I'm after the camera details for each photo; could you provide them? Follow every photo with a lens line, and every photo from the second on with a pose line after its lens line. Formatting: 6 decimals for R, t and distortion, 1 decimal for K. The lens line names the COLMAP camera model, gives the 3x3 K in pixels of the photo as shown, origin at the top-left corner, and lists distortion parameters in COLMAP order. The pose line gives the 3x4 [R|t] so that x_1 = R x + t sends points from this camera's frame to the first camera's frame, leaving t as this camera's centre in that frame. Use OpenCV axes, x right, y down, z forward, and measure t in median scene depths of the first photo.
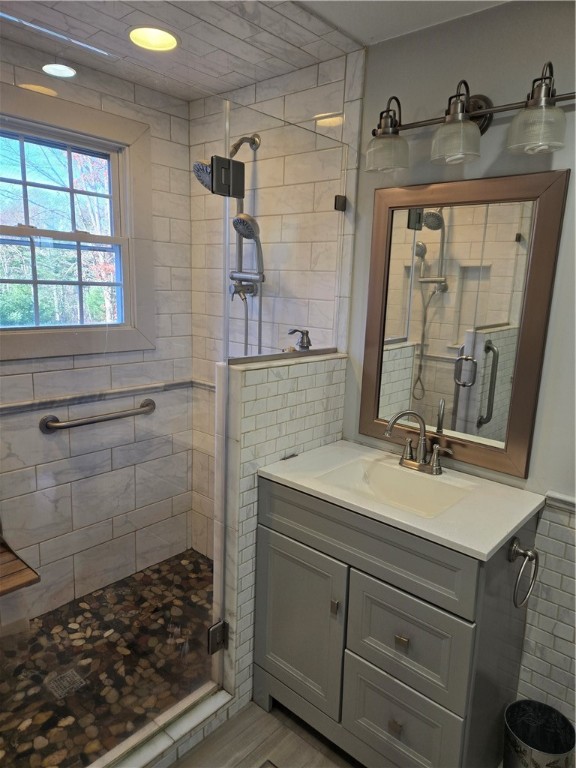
lens RADIAL K [[524.5, 0, 292.9], [0, 524.5, 382.2], [0, 0, 1]] dist [0.029376, -0.013238]
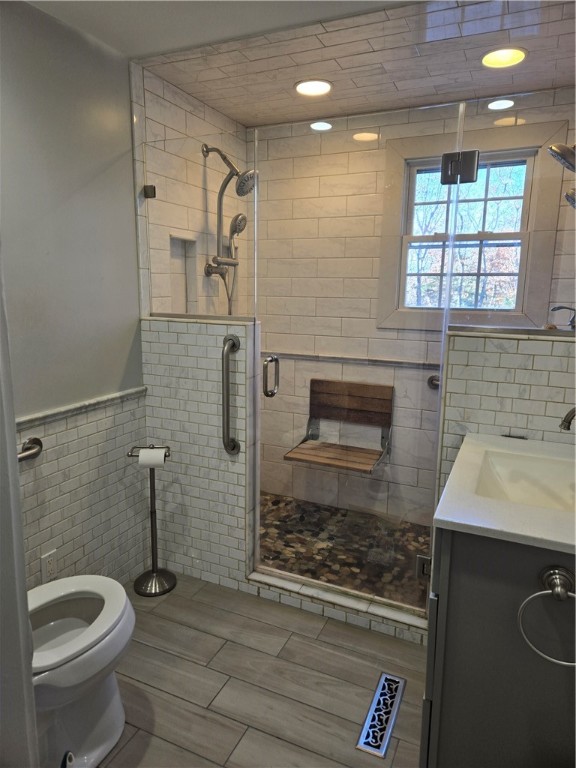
lens RADIAL K [[524.5, 0, 293.8], [0, 524.5, 384.9], [0, 0, 1]] dist [0.029376, -0.013238]
pose [[0.275172, 0.140785, -0.951031, 0.719984], [-0.185327, 0.978434, 0.091219, 0.033301], [0.943363, 0.151151, 0.295328, 0.287910]]
